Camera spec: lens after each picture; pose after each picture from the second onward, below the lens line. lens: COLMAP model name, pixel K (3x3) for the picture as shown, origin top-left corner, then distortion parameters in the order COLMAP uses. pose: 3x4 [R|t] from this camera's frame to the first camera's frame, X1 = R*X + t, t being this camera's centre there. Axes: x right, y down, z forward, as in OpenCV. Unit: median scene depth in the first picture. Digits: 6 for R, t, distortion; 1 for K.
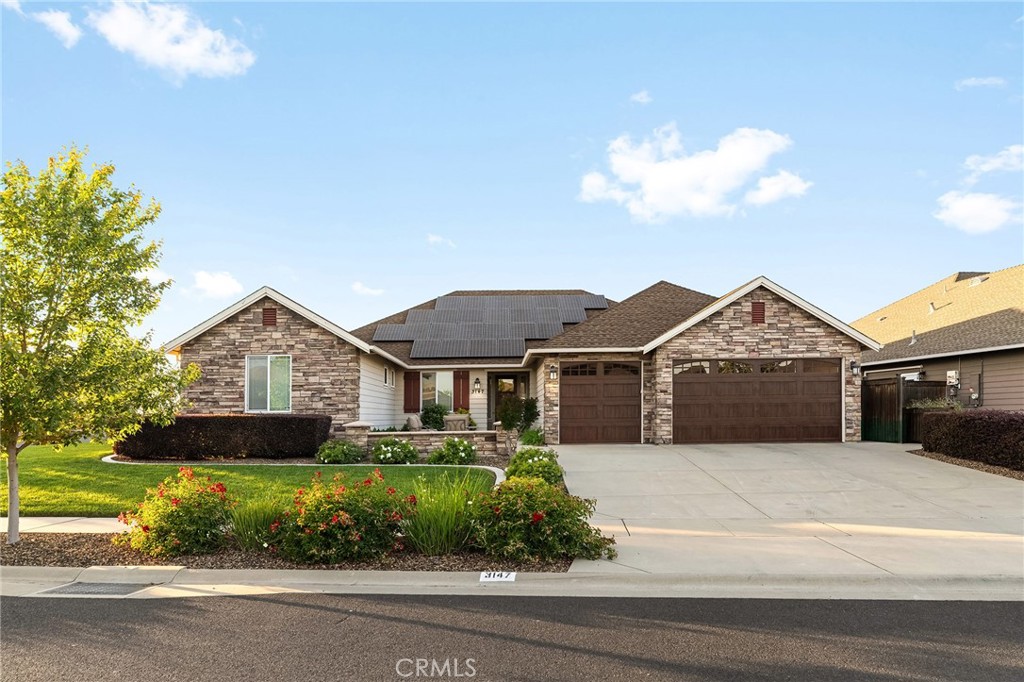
lens RADIAL K [[707.4, 0, 512.0], [0, 707.4, 341.0], [0, 0, 1]] dist [-0.028462, -0.000433]
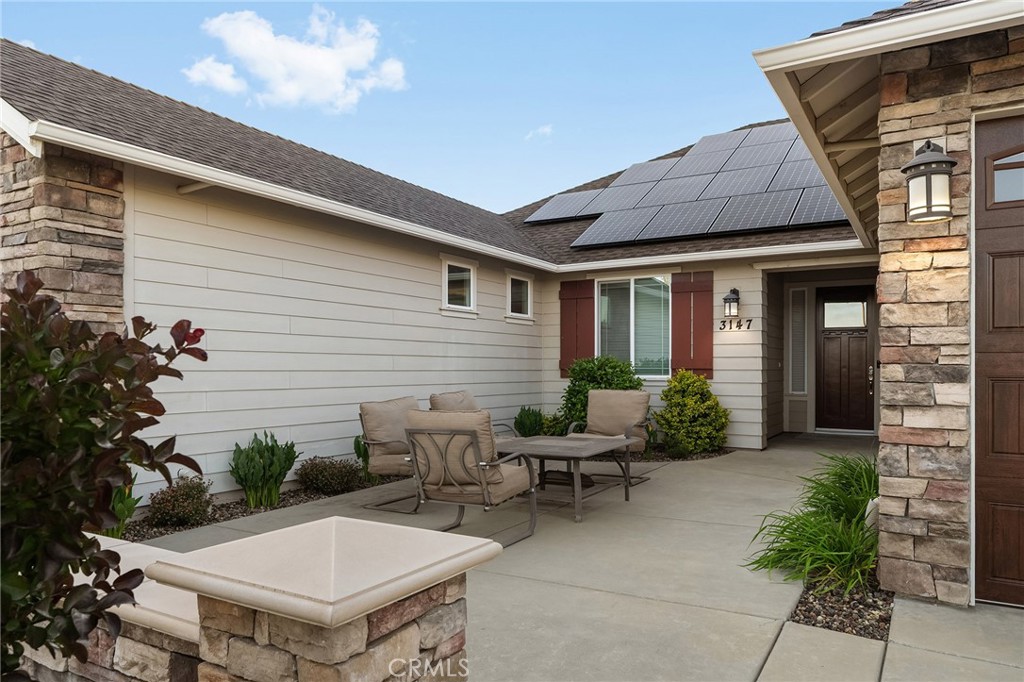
lens RADIAL K [[707.4, 0, 512.0], [0, 707.4, 341.0], [0, 0, 1]] dist [-0.028462, -0.000433]
pose [[0.848156, -0.004536, -0.529727, 0.063253], [0.042080, 0.997381, 0.058833, 0.070350], [0.528073, -0.072191, 0.846125, 0.824737]]
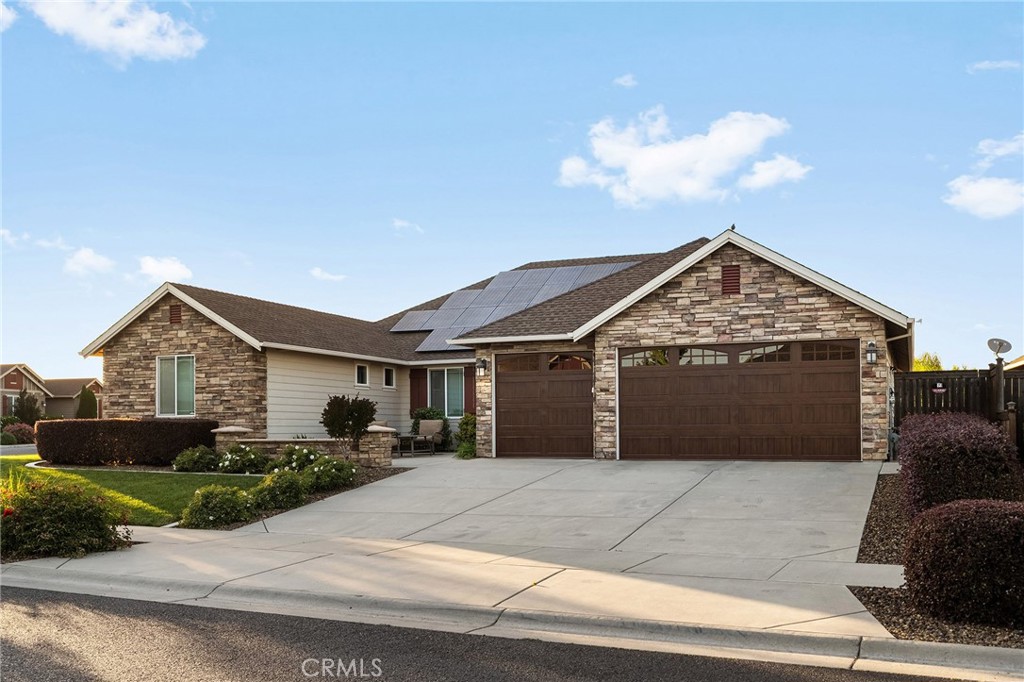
lens RADIAL K [[982.8, 0, 512.0], [0, 982.8, 341.0], [0, 0, 1]] dist [-0.058751, 0.002193]
pose [[0.921559, -0.029490, -0.387118, 0.532136], [0.037214, 0.999230, 0.012470, 0.001528], [0.386451, -0.025898, 0.921946, -0.013006]]
